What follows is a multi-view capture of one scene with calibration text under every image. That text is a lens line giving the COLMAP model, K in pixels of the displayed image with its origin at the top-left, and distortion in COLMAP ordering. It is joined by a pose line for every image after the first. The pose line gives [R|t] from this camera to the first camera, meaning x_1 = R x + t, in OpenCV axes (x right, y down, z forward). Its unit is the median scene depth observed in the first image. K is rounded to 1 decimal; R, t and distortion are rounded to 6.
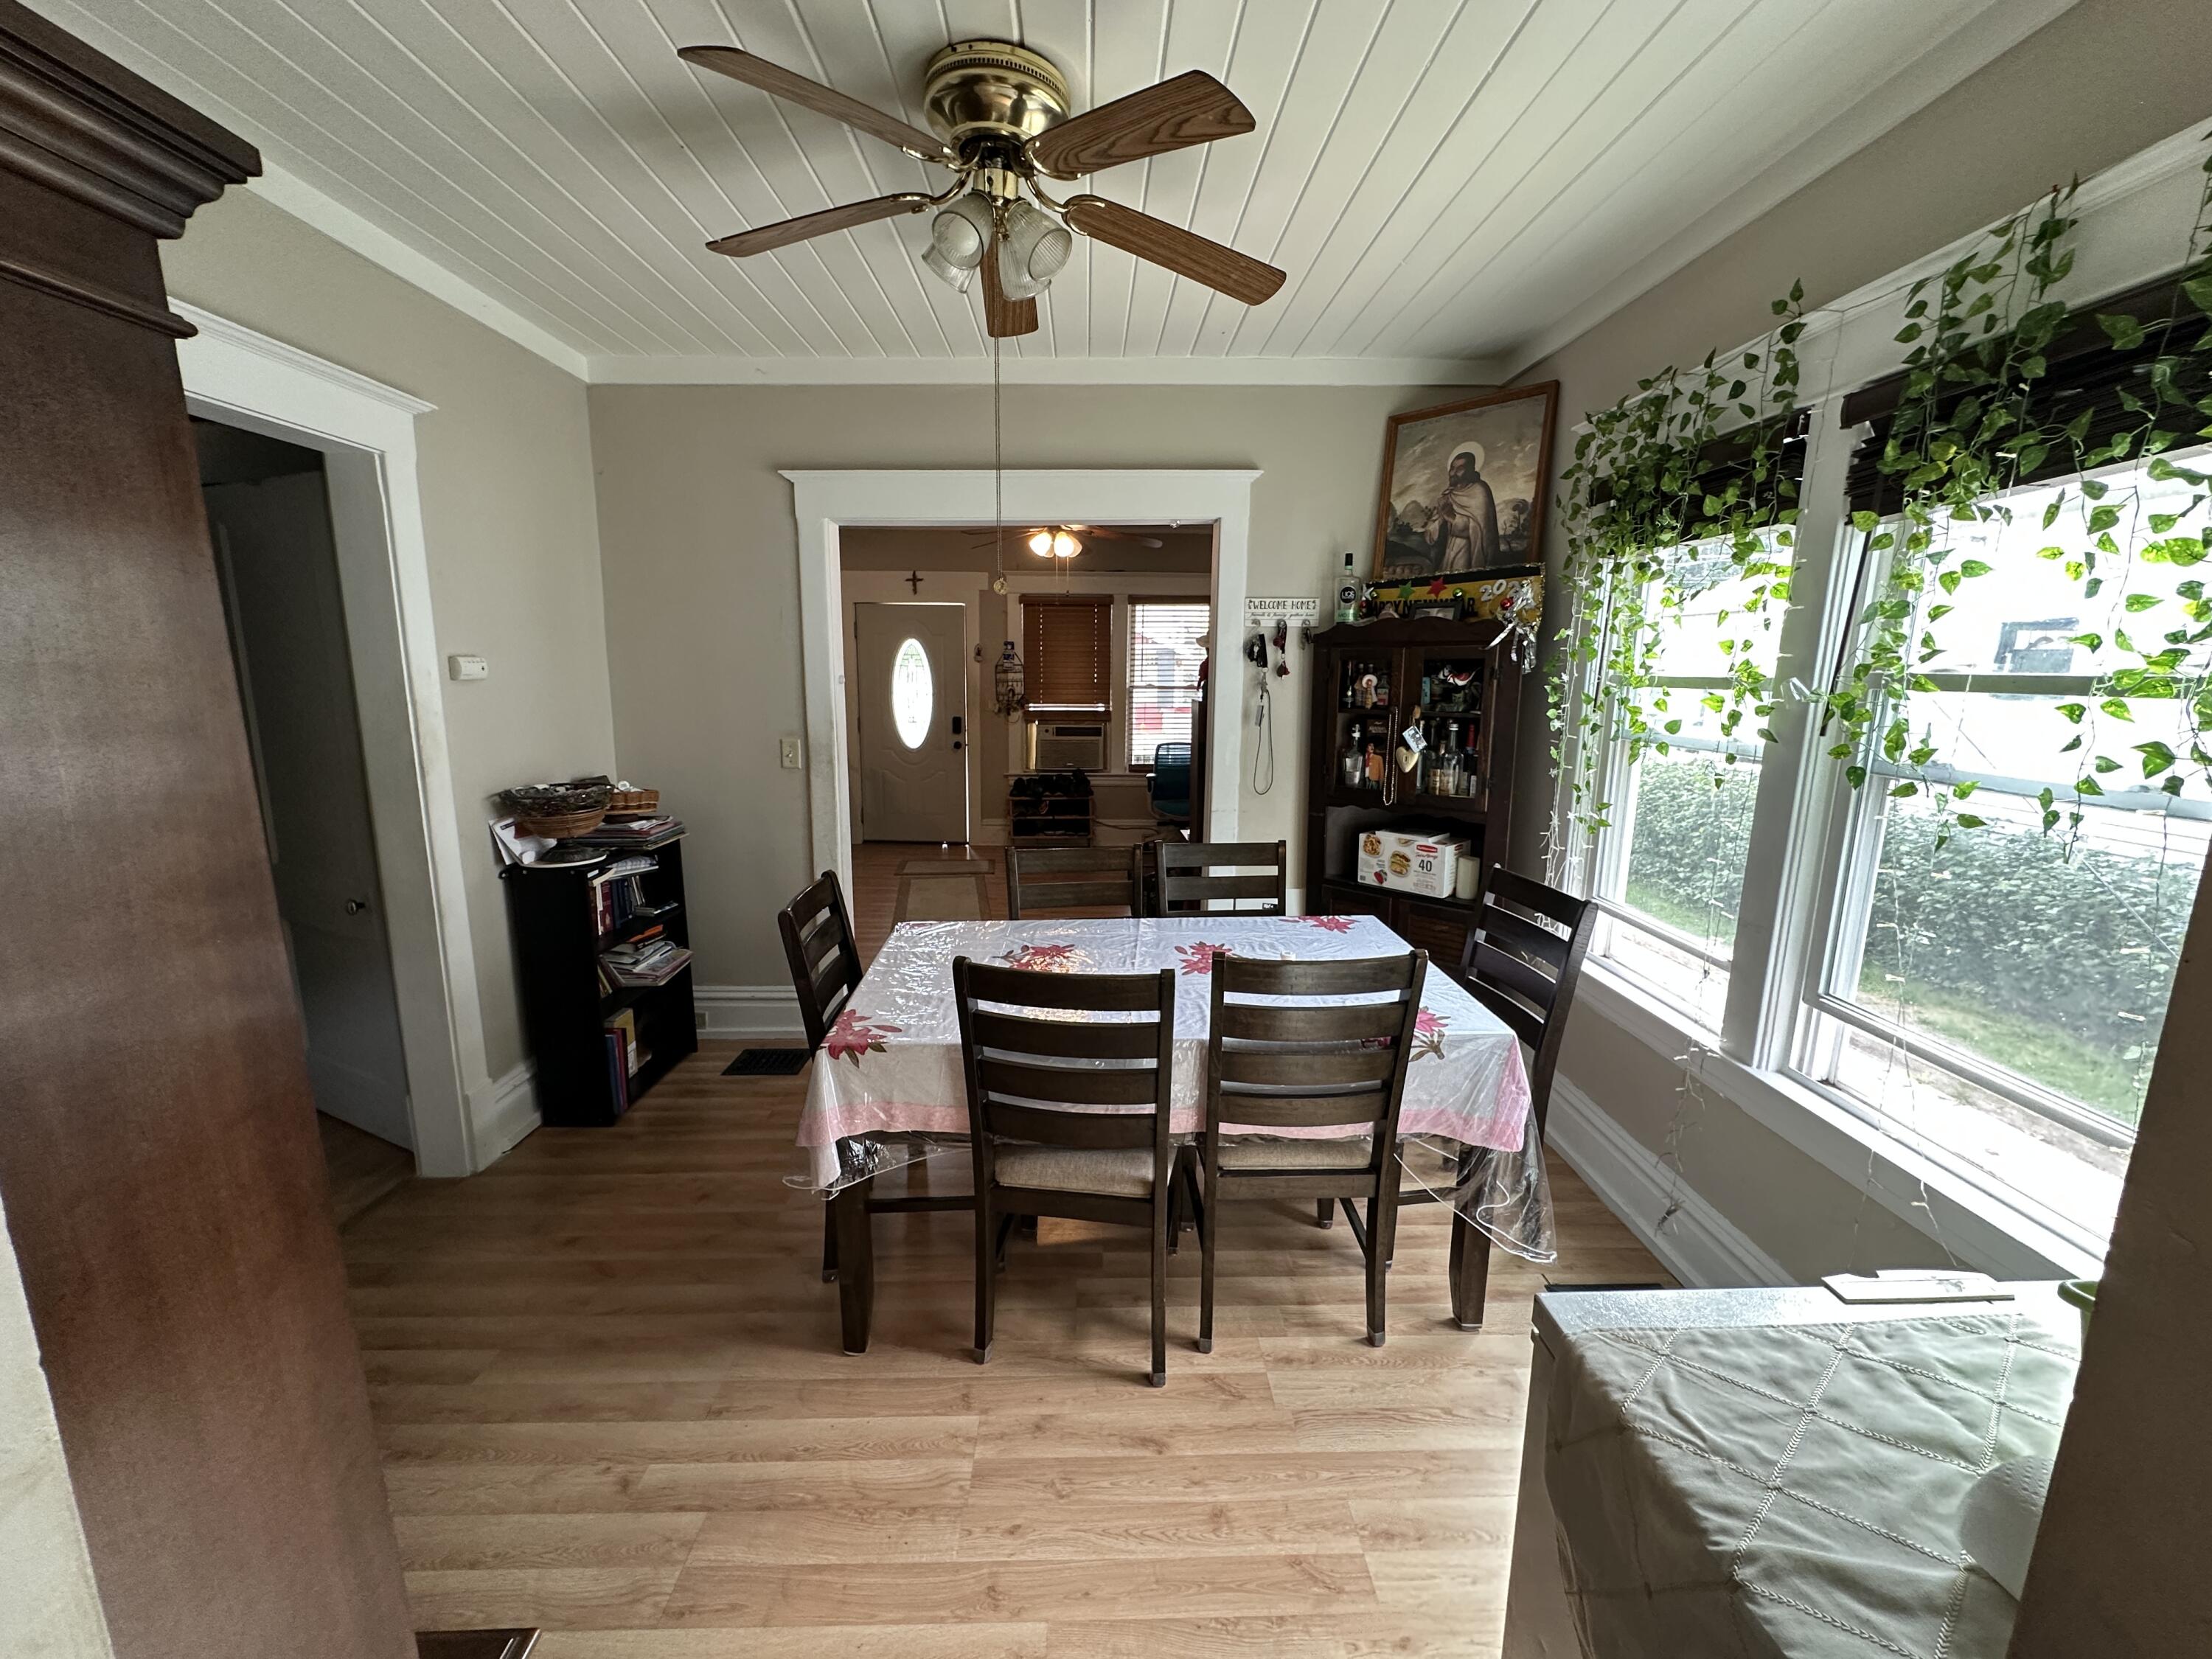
lens RADIAL K [[888.2, 0, 1107.1], [0, 888.2, 829.6], [0, 0, 1]] dist [0.002933, 0.000097]
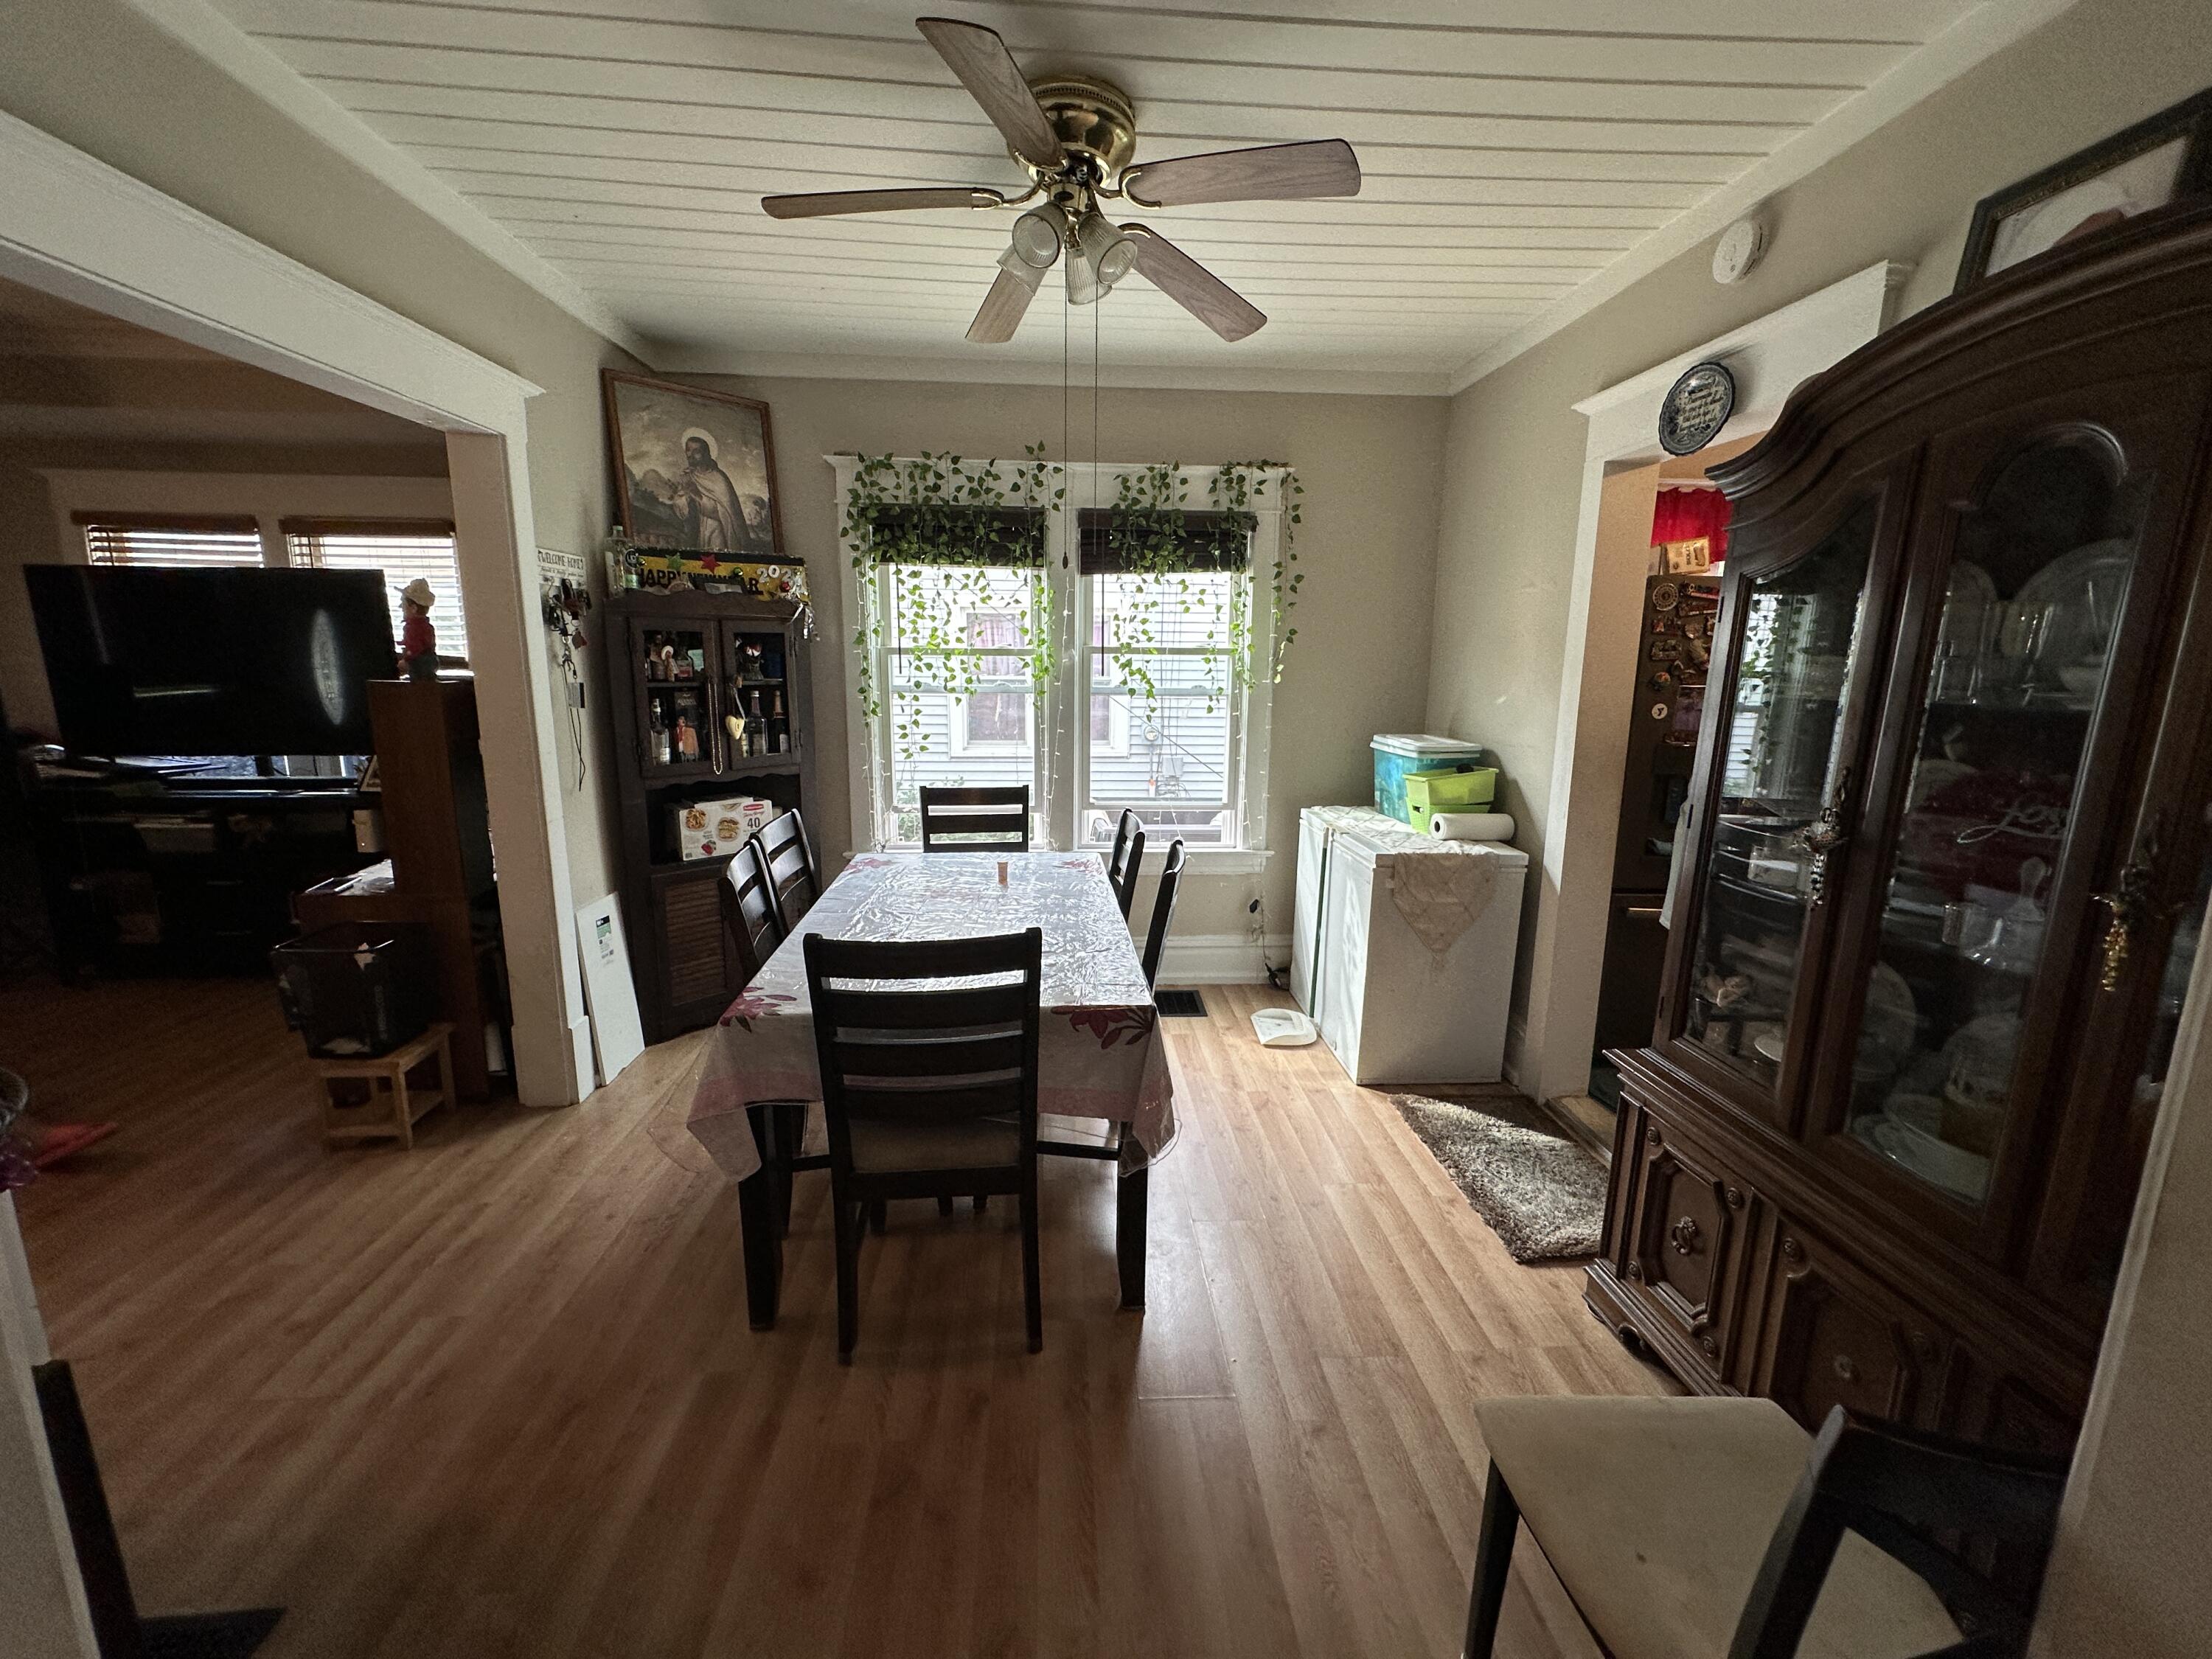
lens RADIAL K [[888.2, 0, 1107.2], [0, 888.2, 830.6], [0, 0, 1]] dist [0.002933, 0.000097]
pose [[-0.041869, -0.197481, 0.979412, -0.753464], [0.171949, 0.964221, 0.201769, -0.099243], [-0.984216, 0.176856, -0.006414, 0.603501]]
